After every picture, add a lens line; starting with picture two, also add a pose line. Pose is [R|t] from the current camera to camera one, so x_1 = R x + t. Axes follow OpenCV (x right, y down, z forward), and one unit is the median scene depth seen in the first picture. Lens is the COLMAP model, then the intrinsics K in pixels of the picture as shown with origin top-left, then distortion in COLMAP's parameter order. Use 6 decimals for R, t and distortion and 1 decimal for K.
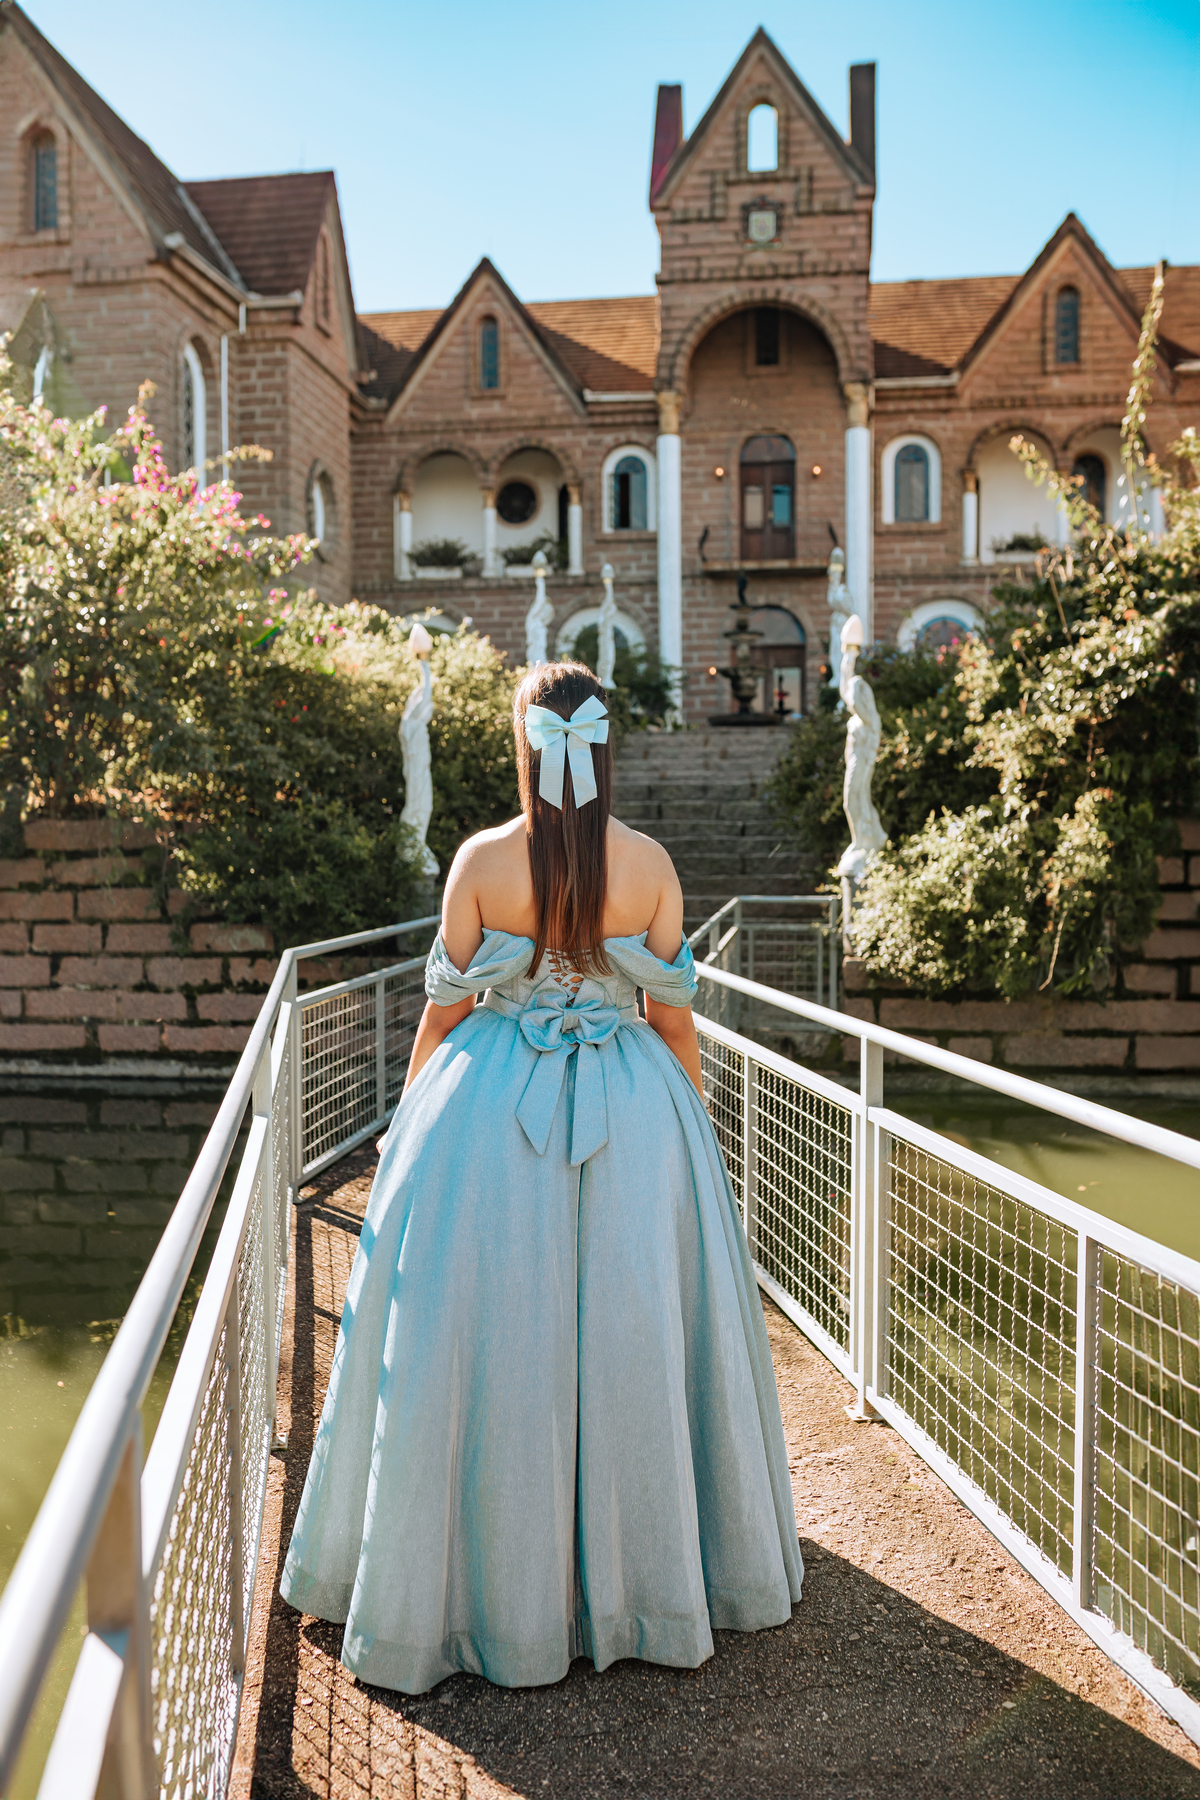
lens RADIAL K [[1800.6, 0, 600.0], [0, 1800.6, 900.0], [0, 0, 1]] dist [-0.061699, 0.010653]
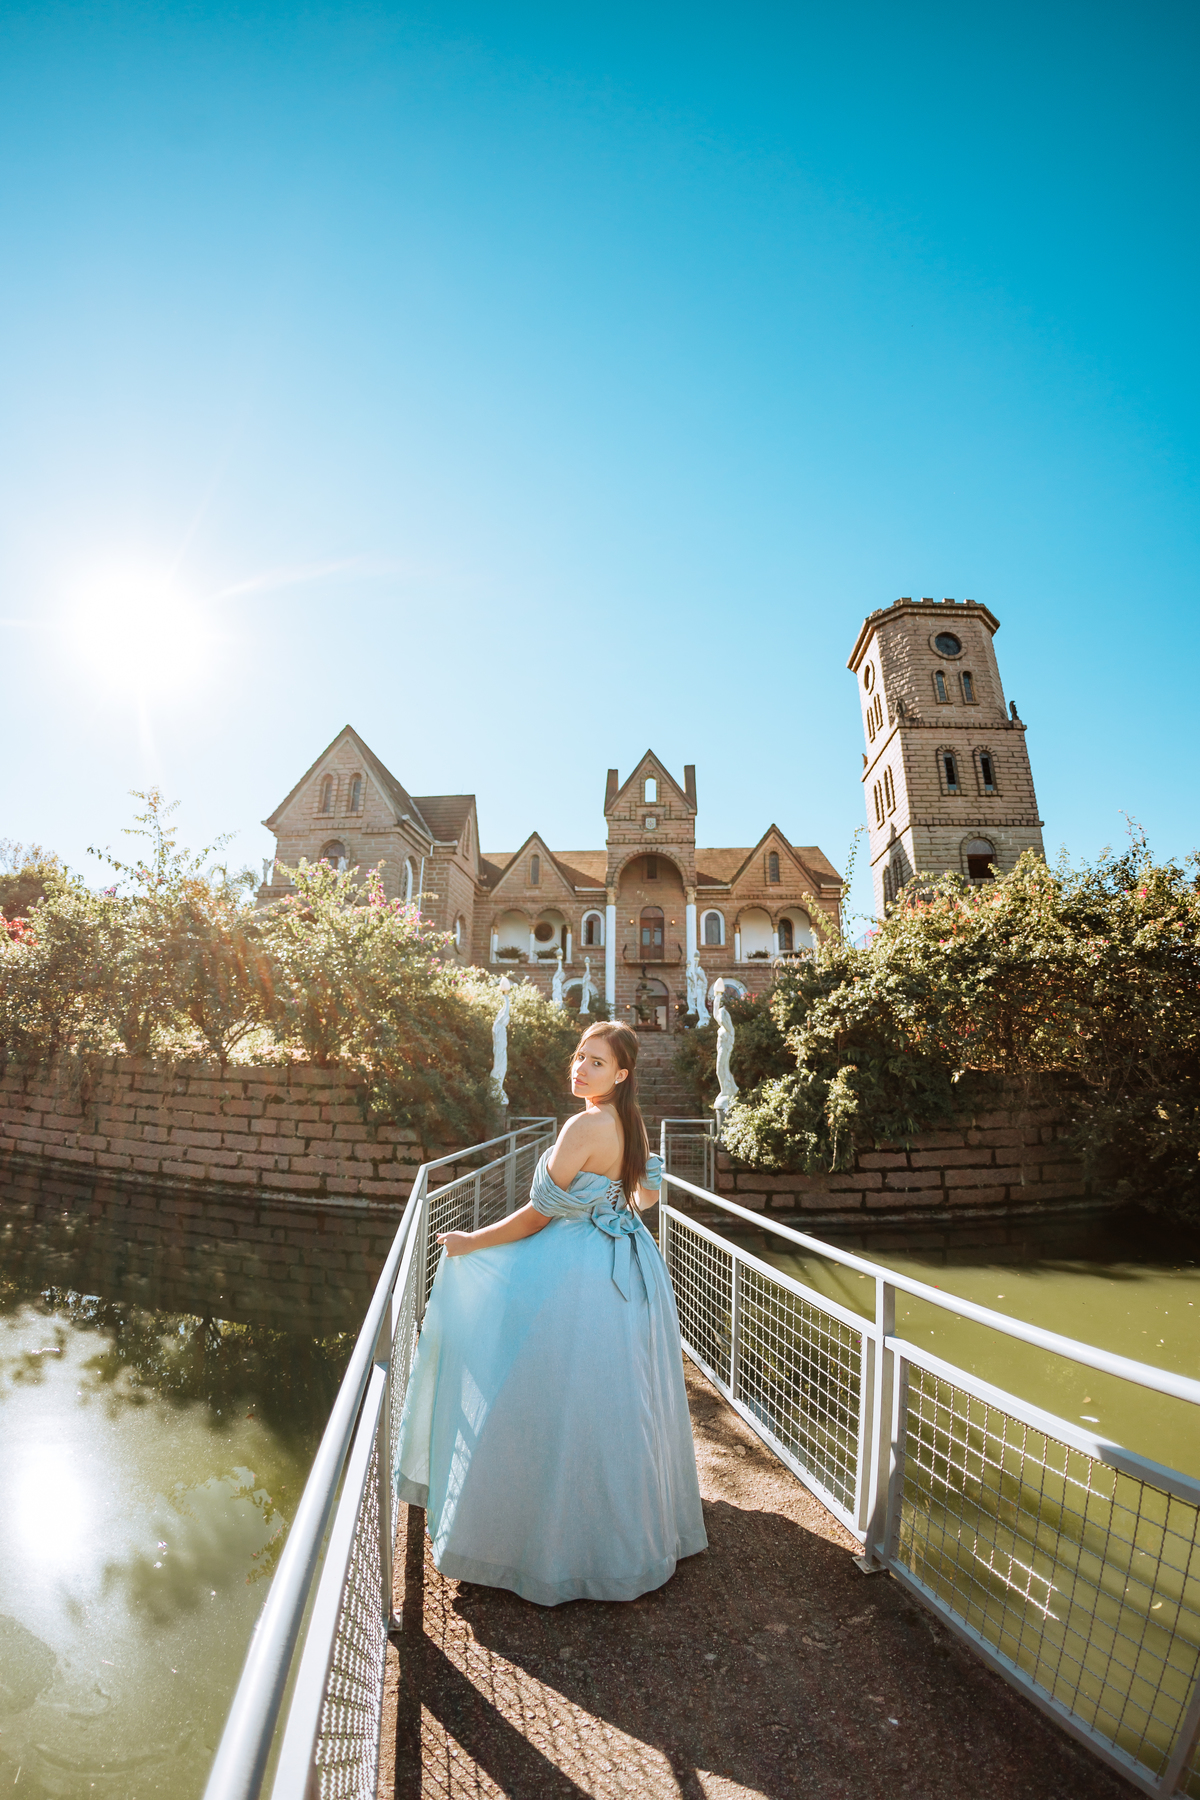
lens RADIAL K [[721.8, 0, 625.9], [0, 721.8, 894.8], [0, 0, 1]] dist [-0.121645, 0.000015]
pose [[0.996496, 0.035636, 0.075672, -0.027170], [-0.013092, 0.960002, -0.279688, -0.017022], [-0.082612, 0.277717, 0.957104, 0.177078]]
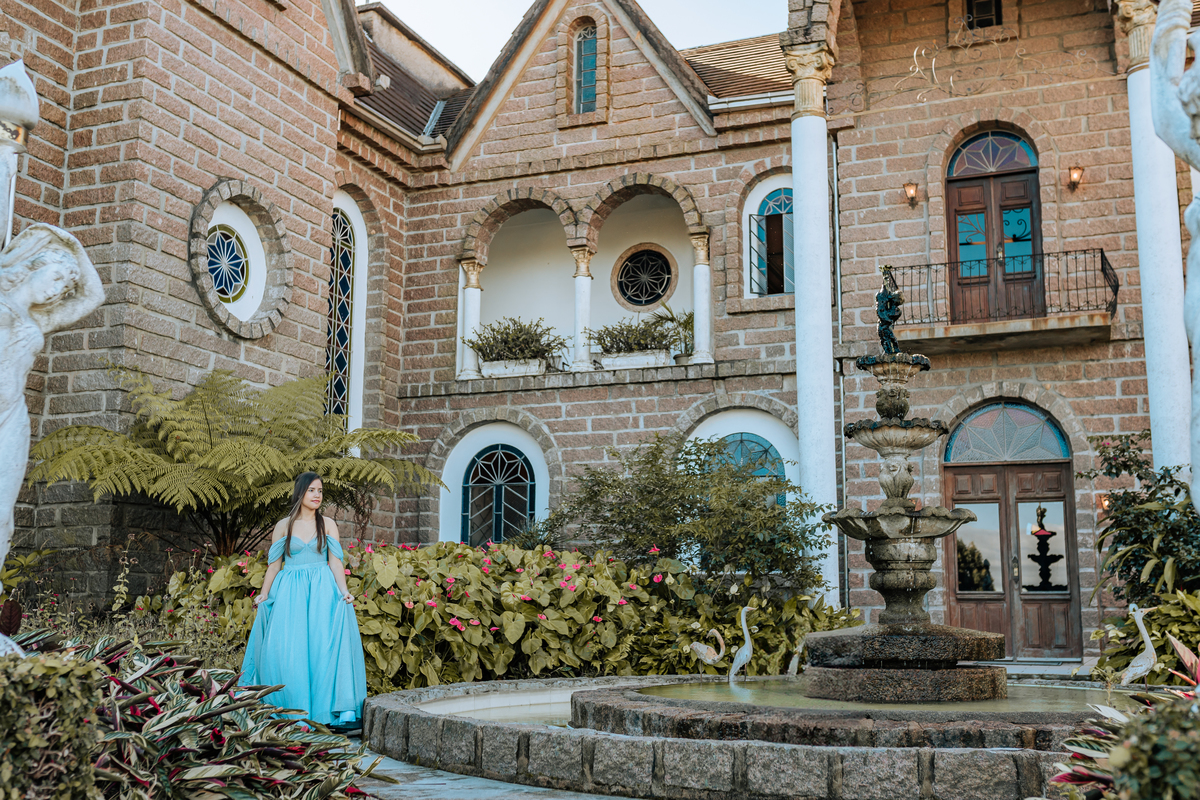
lens RADIAL K [[1200.4, 0, 600.0], [0, 1200.4, 400.0], [0, 0, 1]] dist [-0.061699, 0.010653]
pose [[0.968596, -0.026393, -0.247235, 0.123303], [-0.022772, 0.980754, -0.193913, -0.165002], [0.247595, 0.193454, 0.949354, 1.170778]]
